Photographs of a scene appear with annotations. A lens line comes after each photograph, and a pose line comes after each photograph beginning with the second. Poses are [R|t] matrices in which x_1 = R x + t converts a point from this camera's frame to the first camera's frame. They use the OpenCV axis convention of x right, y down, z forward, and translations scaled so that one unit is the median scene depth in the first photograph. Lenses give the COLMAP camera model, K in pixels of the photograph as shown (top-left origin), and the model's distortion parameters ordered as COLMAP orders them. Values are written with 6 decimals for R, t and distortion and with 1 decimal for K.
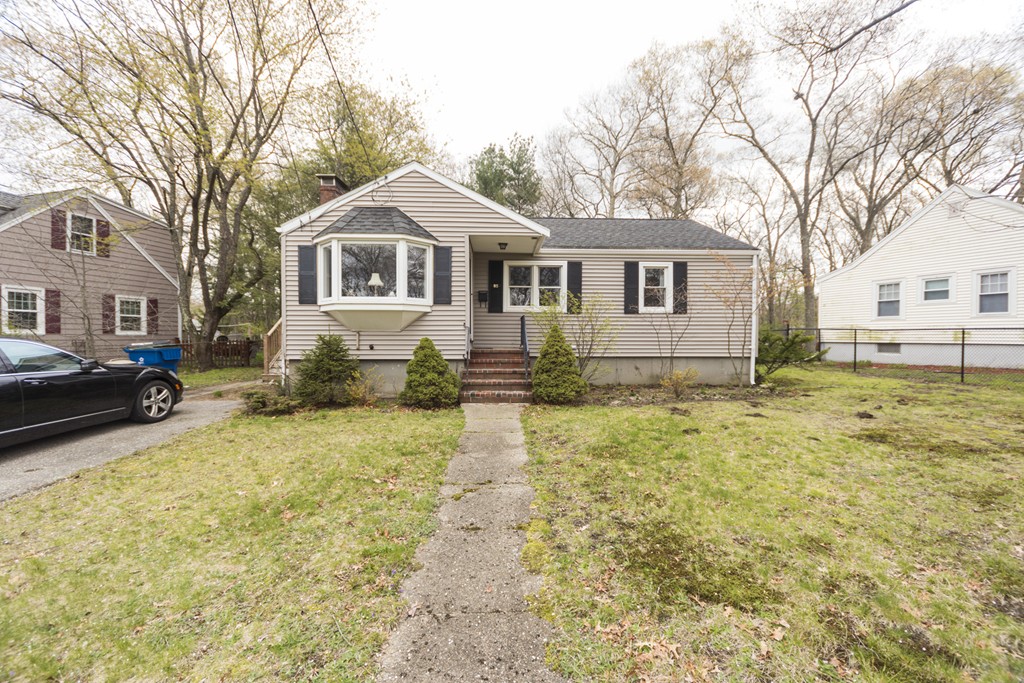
lens RADIAL K [[415.7, 0, 512.0], [0, 415.7, 341.5], [0, 0, 1]] dist [-0.001702, -0.000194]
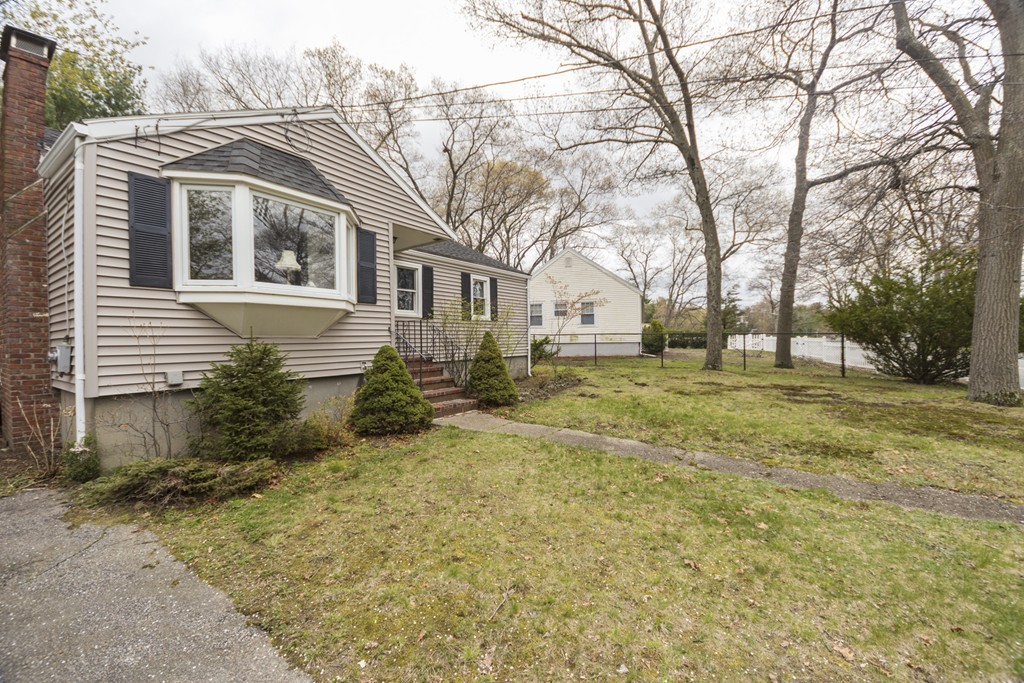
lens RADIAL K [[415.7, 0, 512.0], [0, 415.7, 341.5], [0, 0, 1]] dist [-0.001702, -0.000194]
pose [[0.592678, -0.013870, 0.805320, -0.639572], [0.025867, 0.999664, -0.001820, -0.008190], [-0.805024, 0.021910, 0.592838, 0.313840]]
